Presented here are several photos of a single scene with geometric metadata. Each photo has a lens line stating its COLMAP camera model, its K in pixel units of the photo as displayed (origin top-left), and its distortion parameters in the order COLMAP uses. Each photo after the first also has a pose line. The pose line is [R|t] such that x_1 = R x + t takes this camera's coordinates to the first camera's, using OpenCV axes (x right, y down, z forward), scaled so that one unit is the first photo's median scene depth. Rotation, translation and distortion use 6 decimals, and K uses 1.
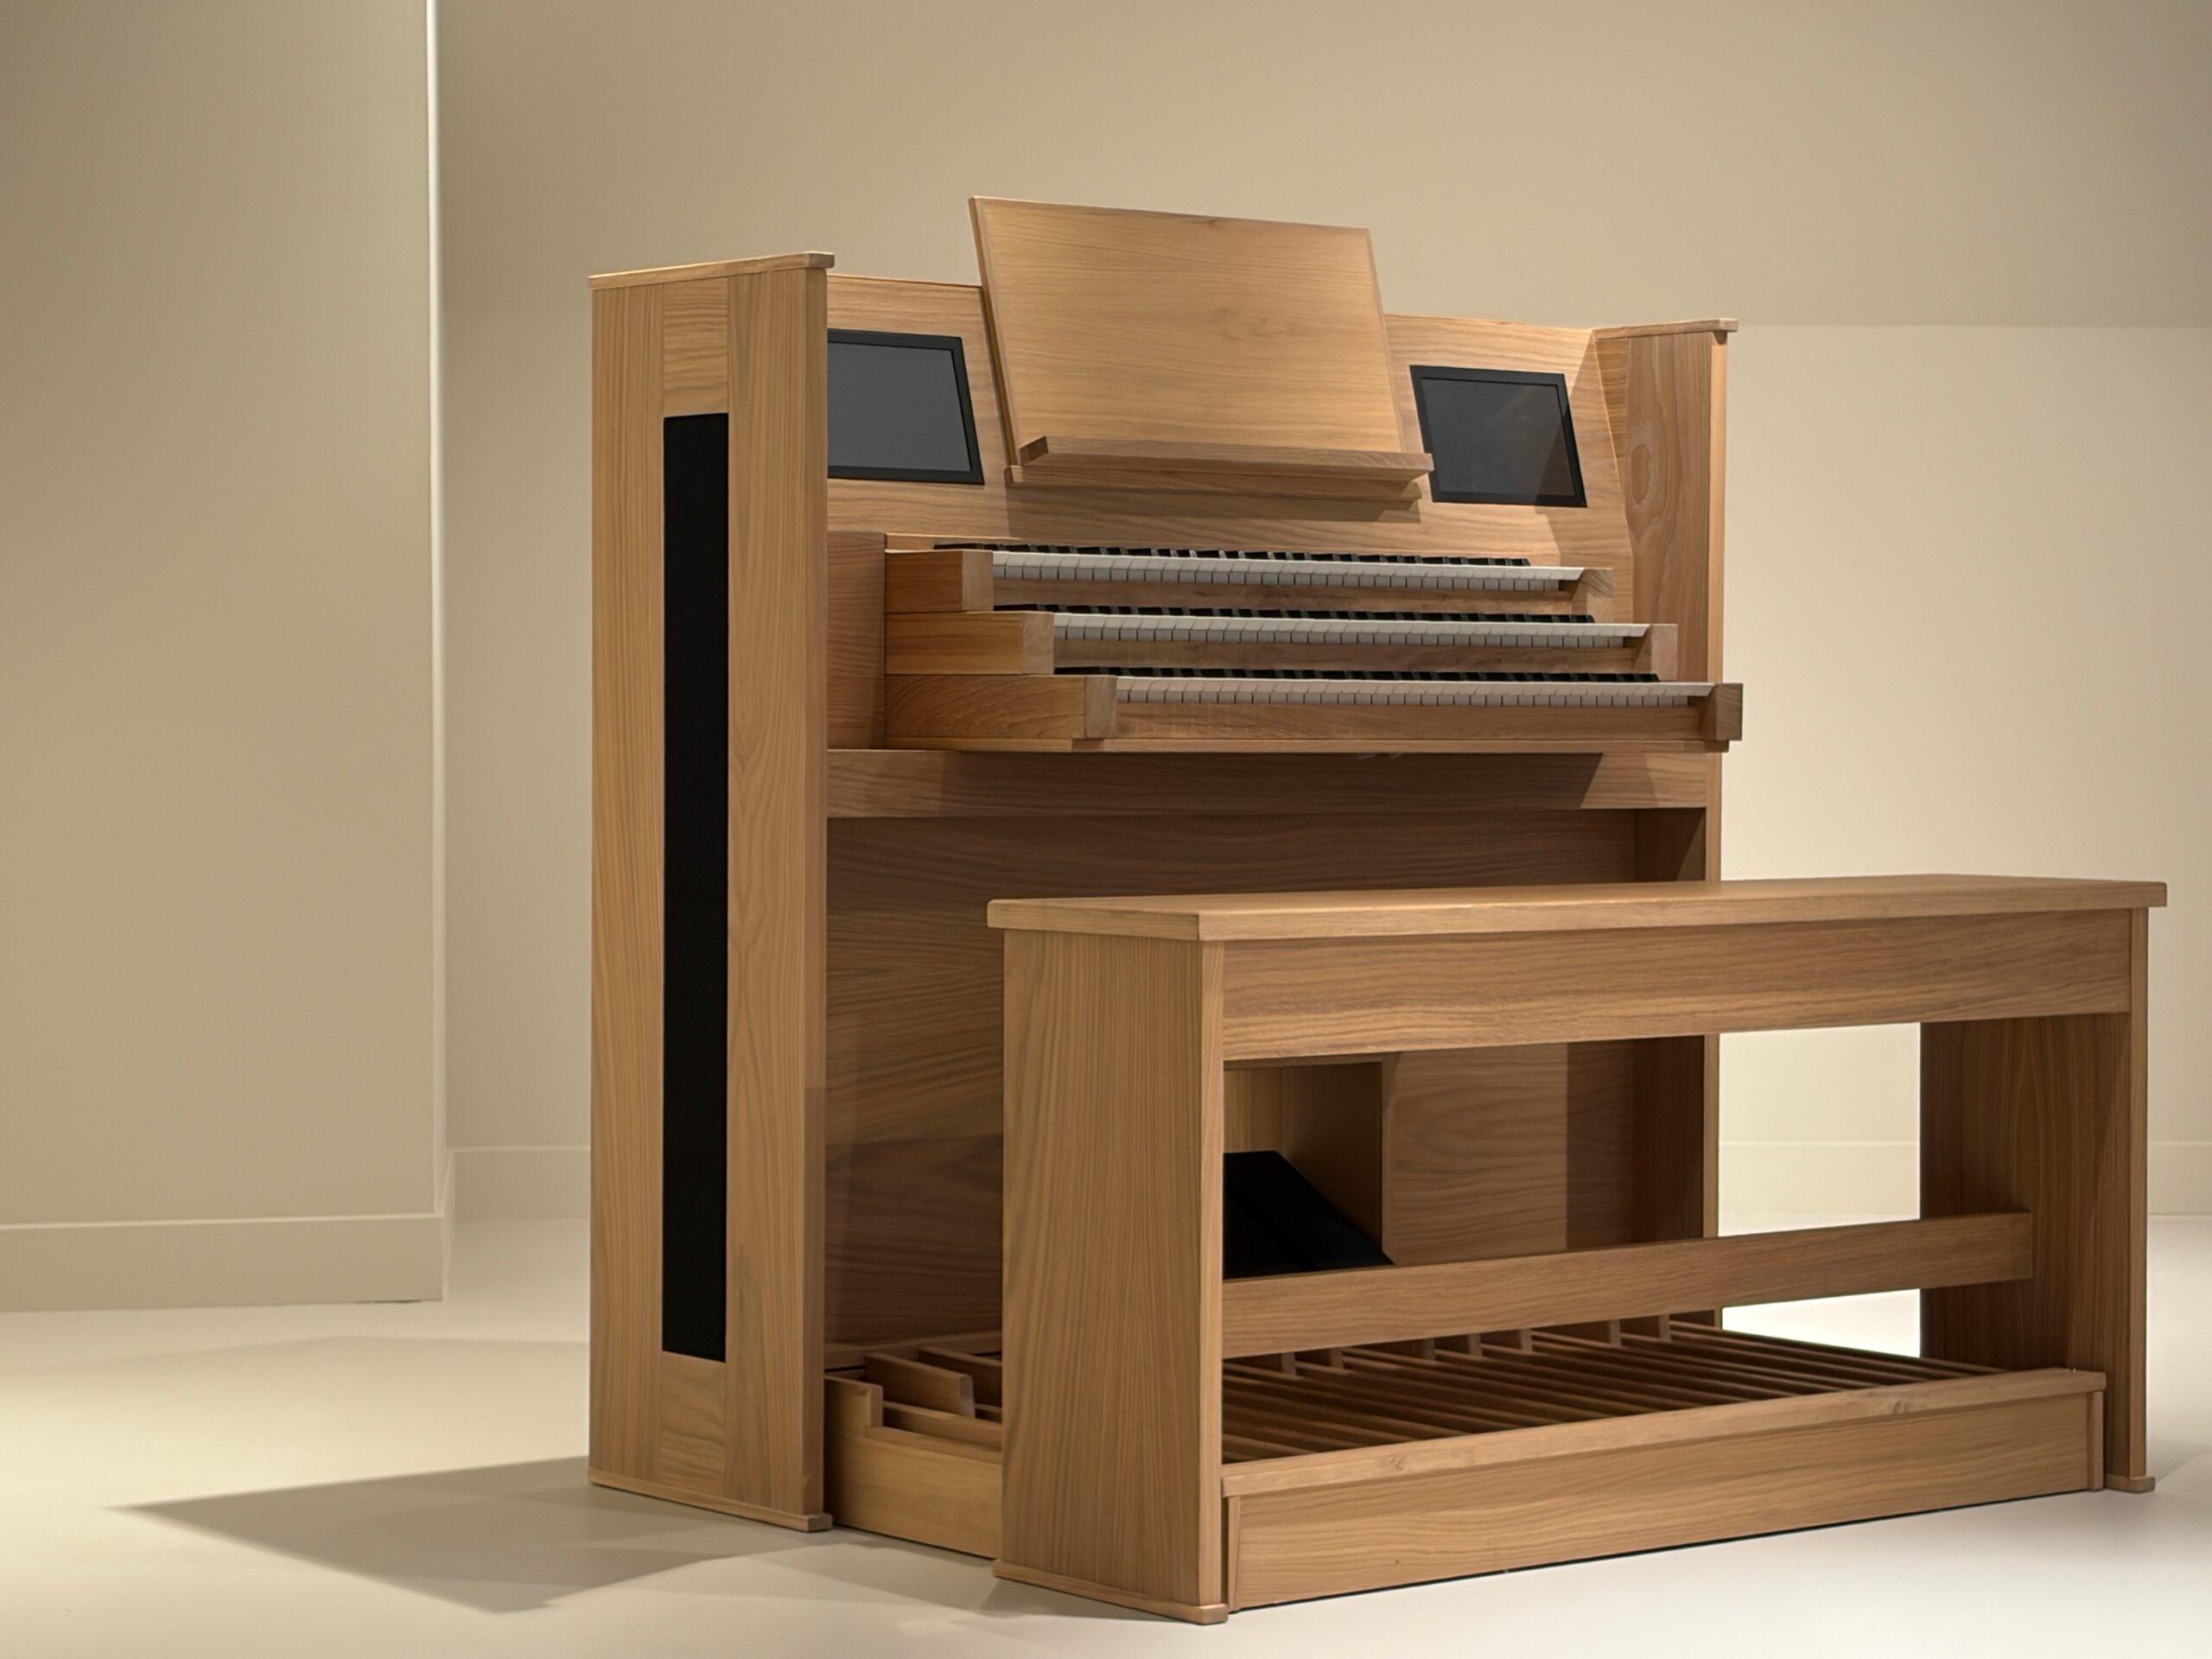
lens RADIAL K [[4905.9, 0, 1257.9], [0, 4905.9, 836.4], [0, 0, 1]] dist [-0.001572, 20.698766]
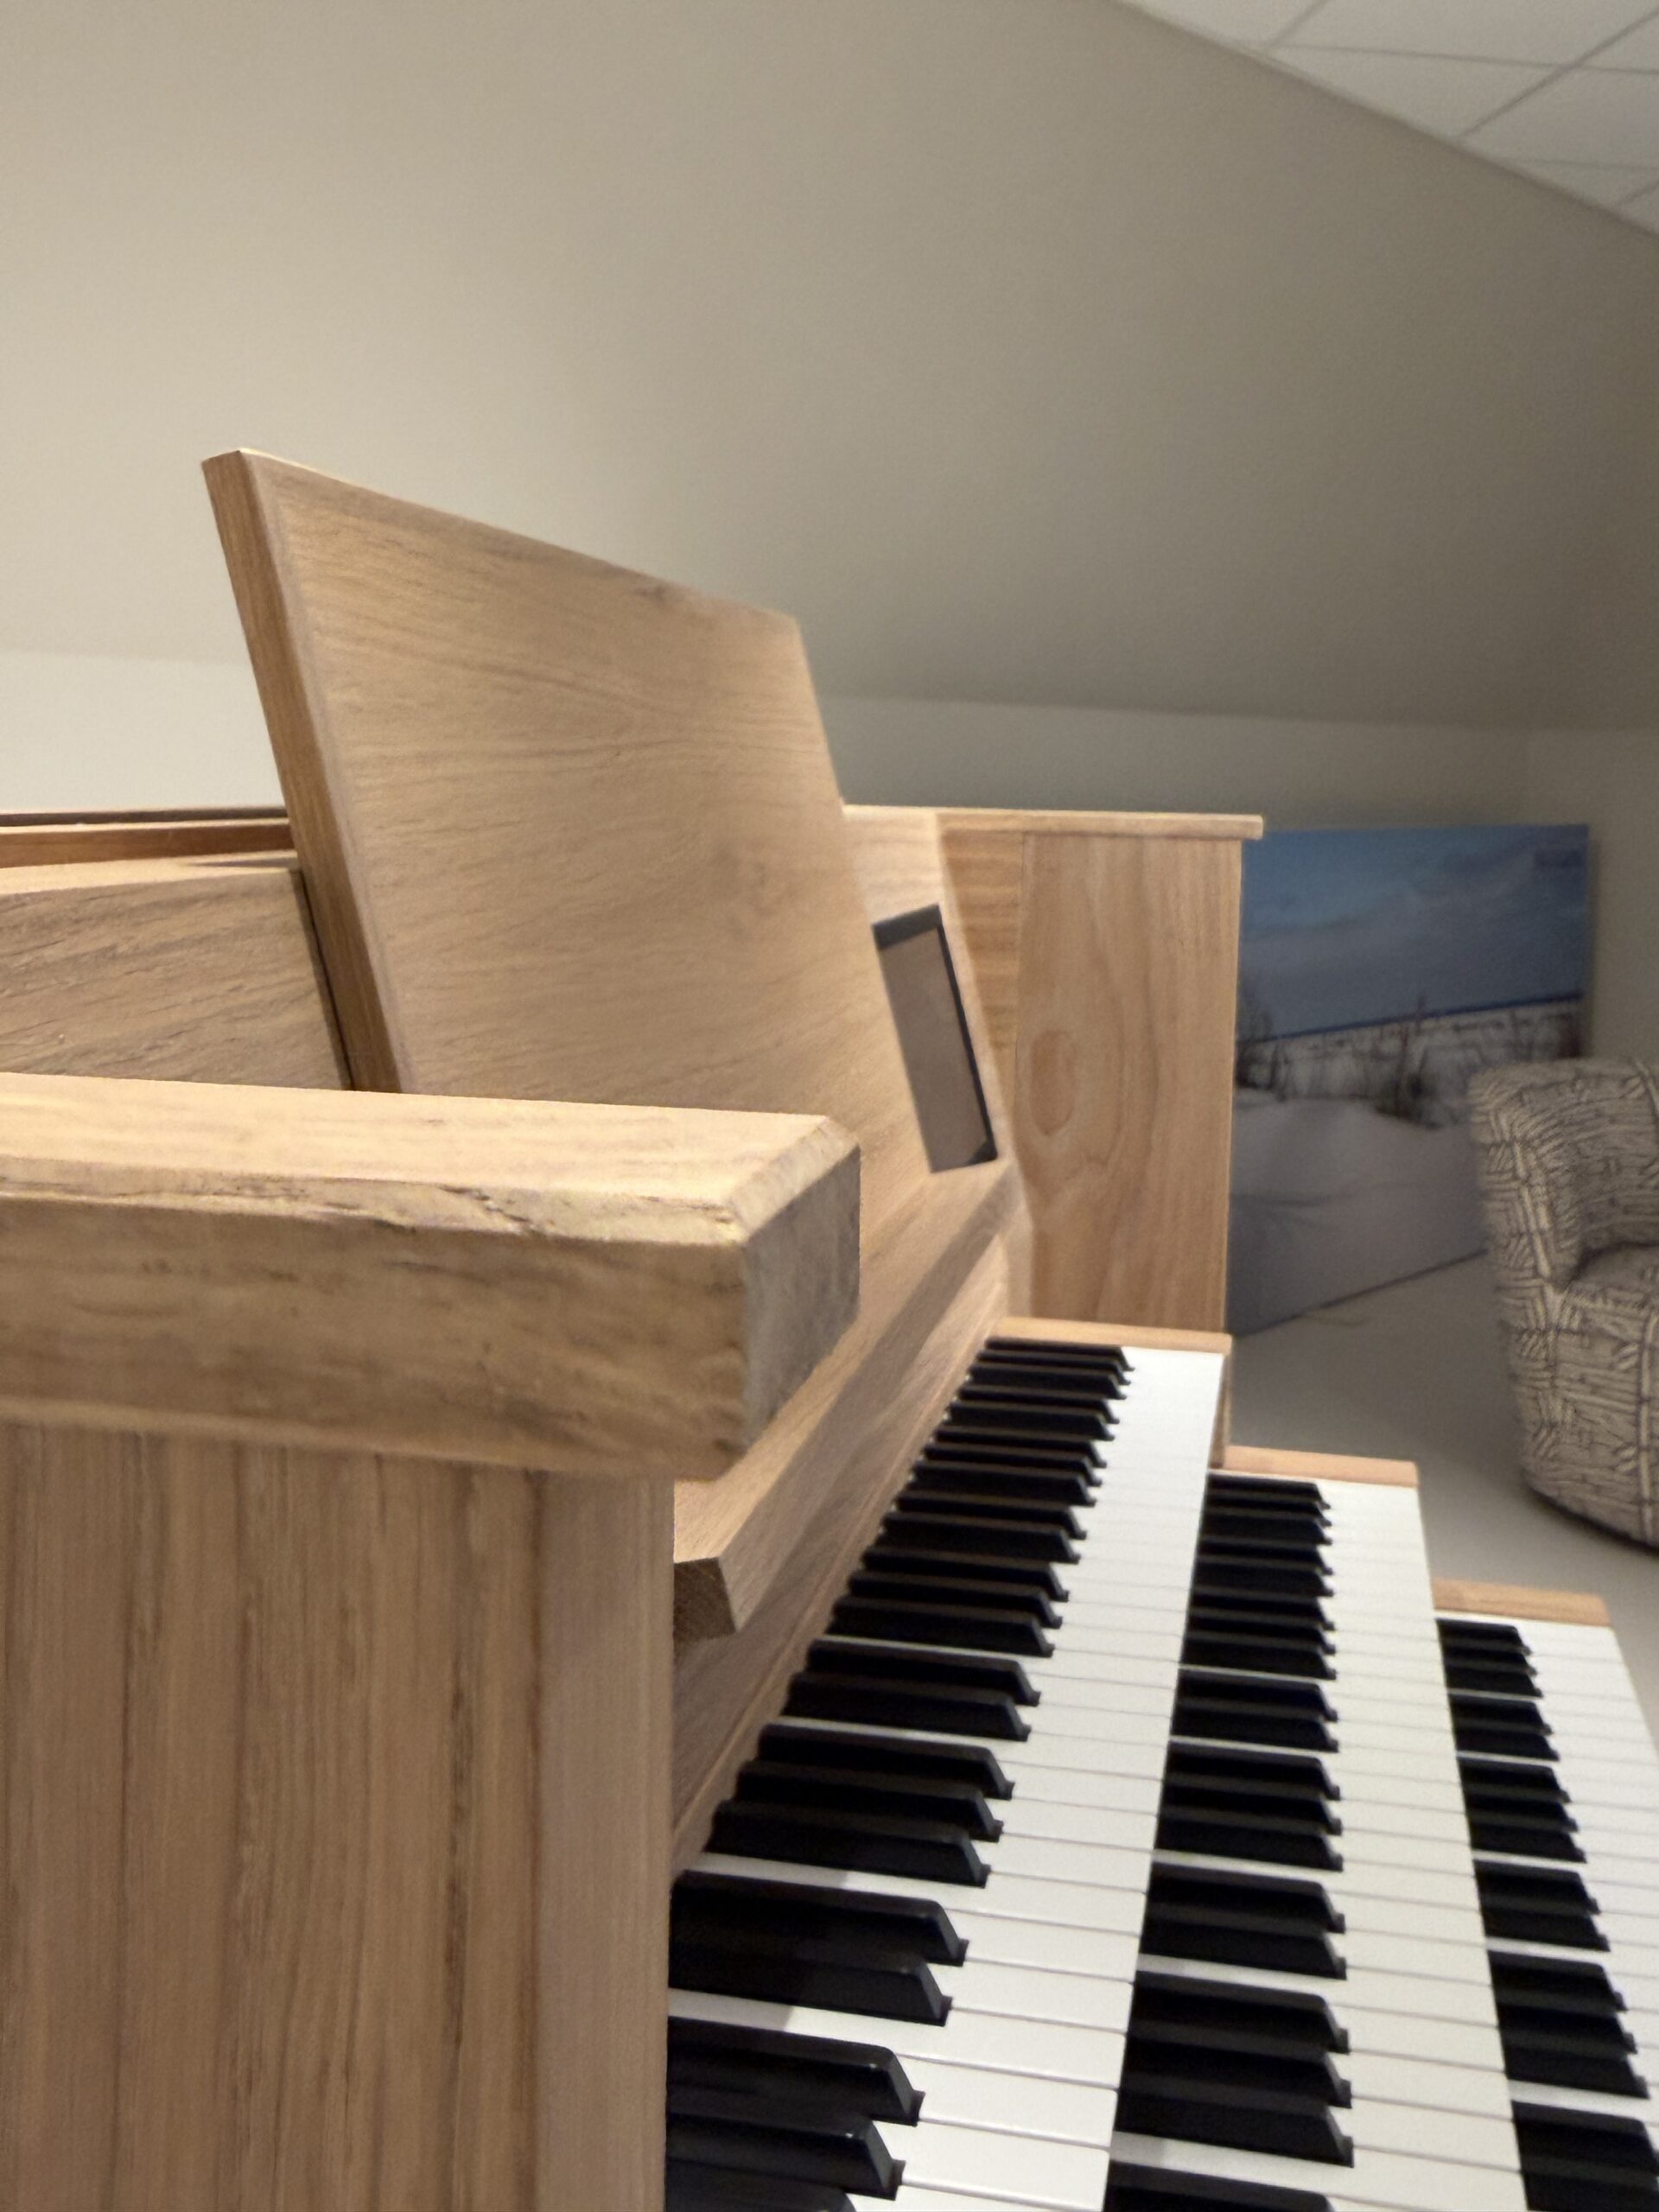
lens RADIAL K [[2166.1, 0, 829.5], [0, 2166.1, 1106.0], [0, 0, 1]] dist [-0.000517, -0.000282]
pose [[0.786951, -0.085934, 0.611002, -0.097463], [0.005706, 0.991225, 0.132062, -0.113192], [-0.616989, -0.100440, 0.780536, 0.907428]]
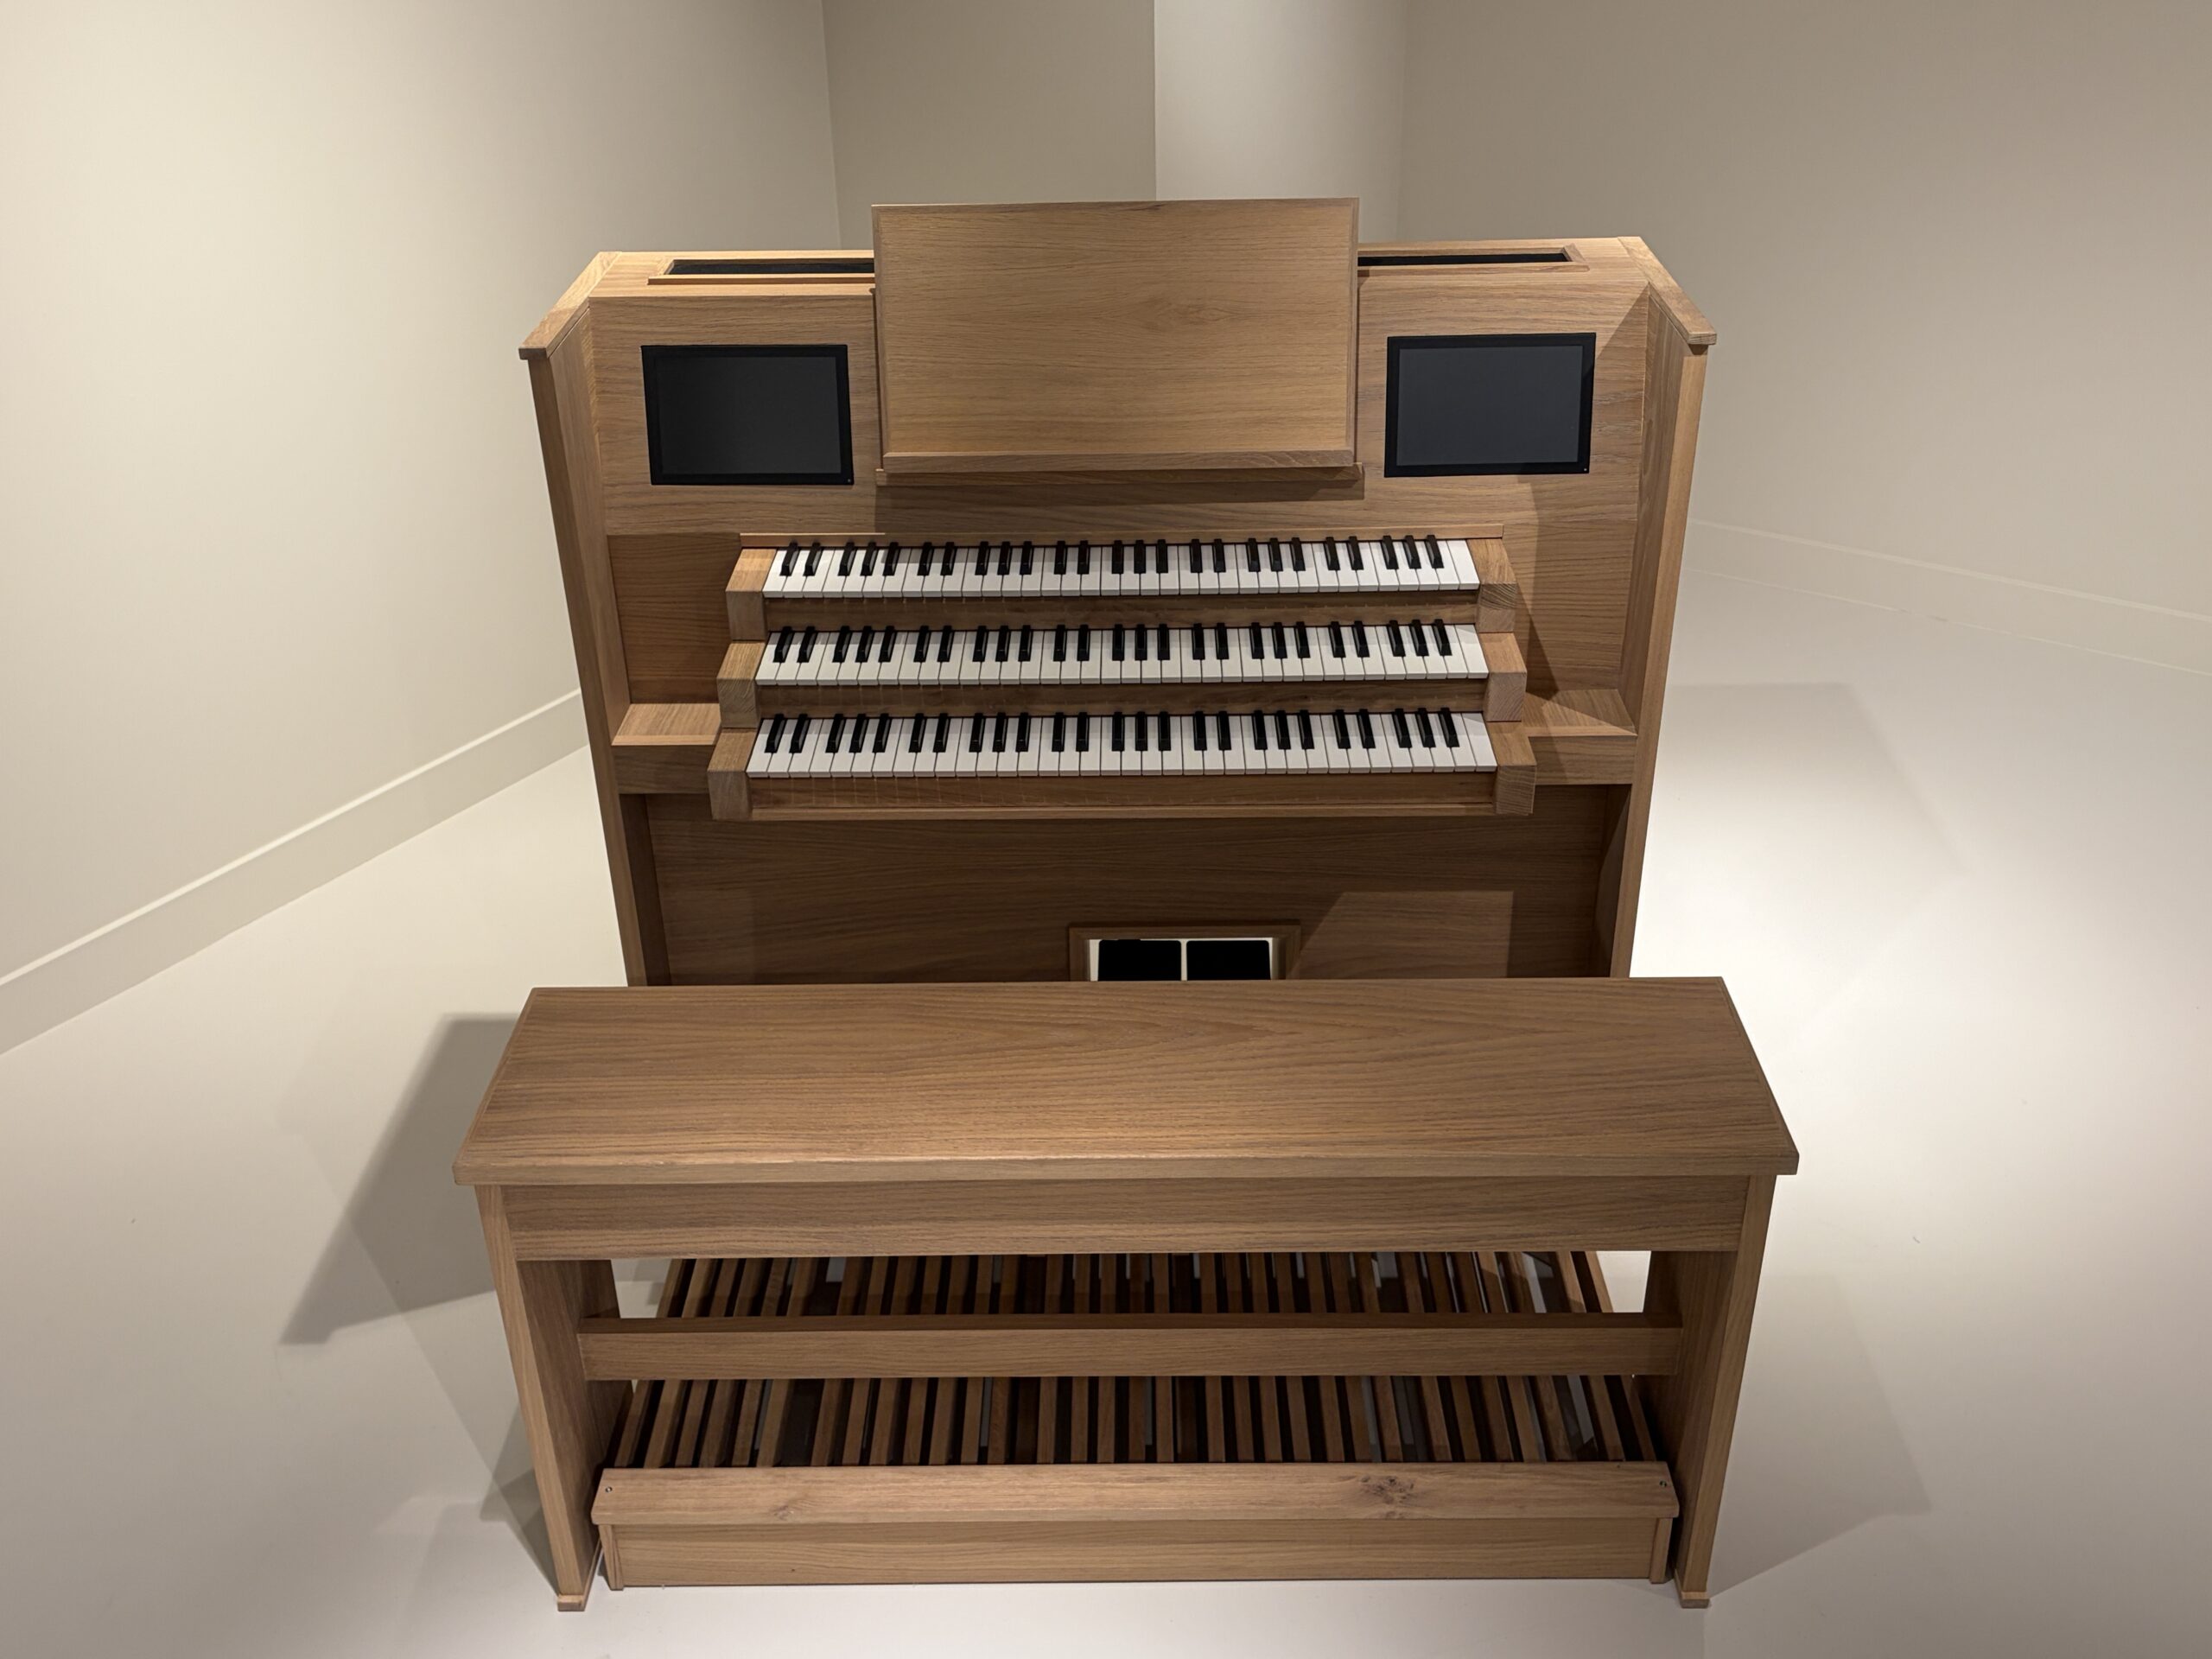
lens RADIAL K [[2307.2, 0, 1106.0], [0, 2307.2, 829.5], [0, 0, 1]] dist [0.155678, -0.009768]
pose [[0.764574, 0.293510, -0.573828, 0.317783], [-0.000449, 0.890539, 0.454907, -0.242962], [0.644535, -0.347553, 0.681015, 0.642701]]
